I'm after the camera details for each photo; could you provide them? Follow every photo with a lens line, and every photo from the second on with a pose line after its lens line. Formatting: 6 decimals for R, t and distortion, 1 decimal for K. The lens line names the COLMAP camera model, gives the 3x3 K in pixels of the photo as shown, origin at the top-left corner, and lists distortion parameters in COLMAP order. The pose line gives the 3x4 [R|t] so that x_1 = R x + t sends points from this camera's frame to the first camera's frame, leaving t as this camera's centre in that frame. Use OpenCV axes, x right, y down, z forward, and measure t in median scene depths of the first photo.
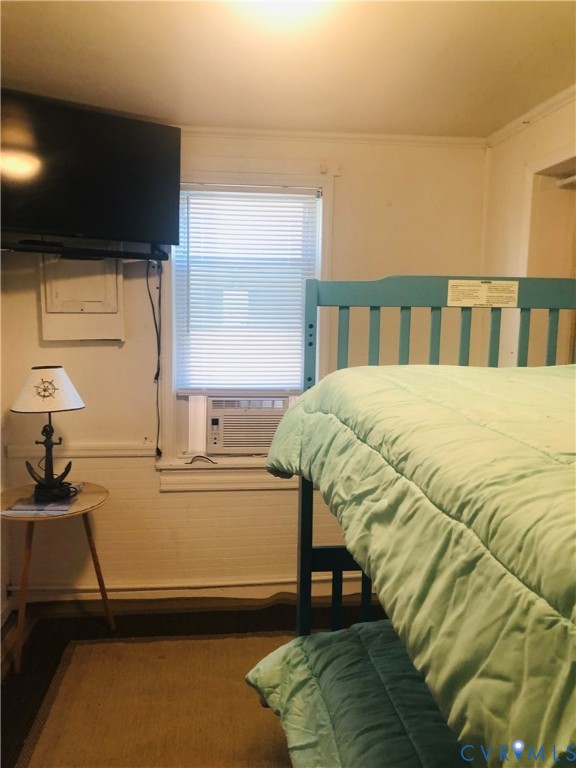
lens RADIAL K [[622.7, 0, 300.7], [0, 622.7, 384.4], [0, 0, 1]] dist [0.084924, -0.106154]
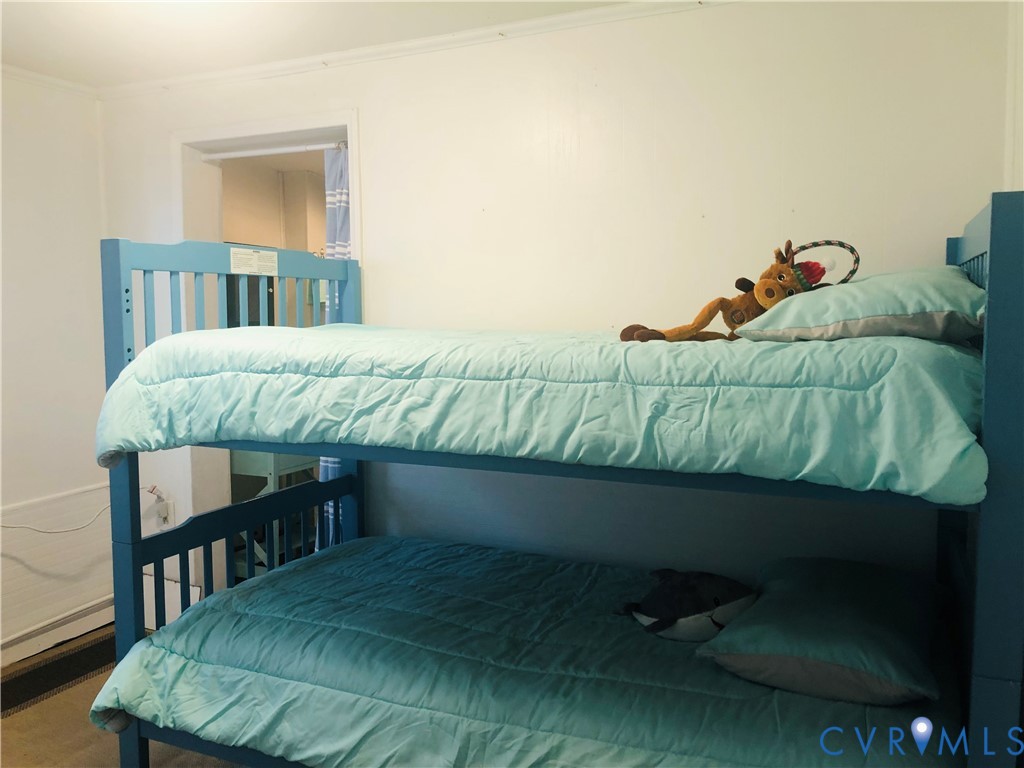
lens RADIAL K [[830.2, 0, 508.6], [0, 830.2, 380.7], [0, 0, 1]] dist [0.084924, -0.106154]
pose [[0.511935, -0.092870, 0.853989, -0.796635], [0.118989, 0.992222, 0.036573, 0.060179], [-0.850743, 0.082892, 0.519004, -0.099903]]
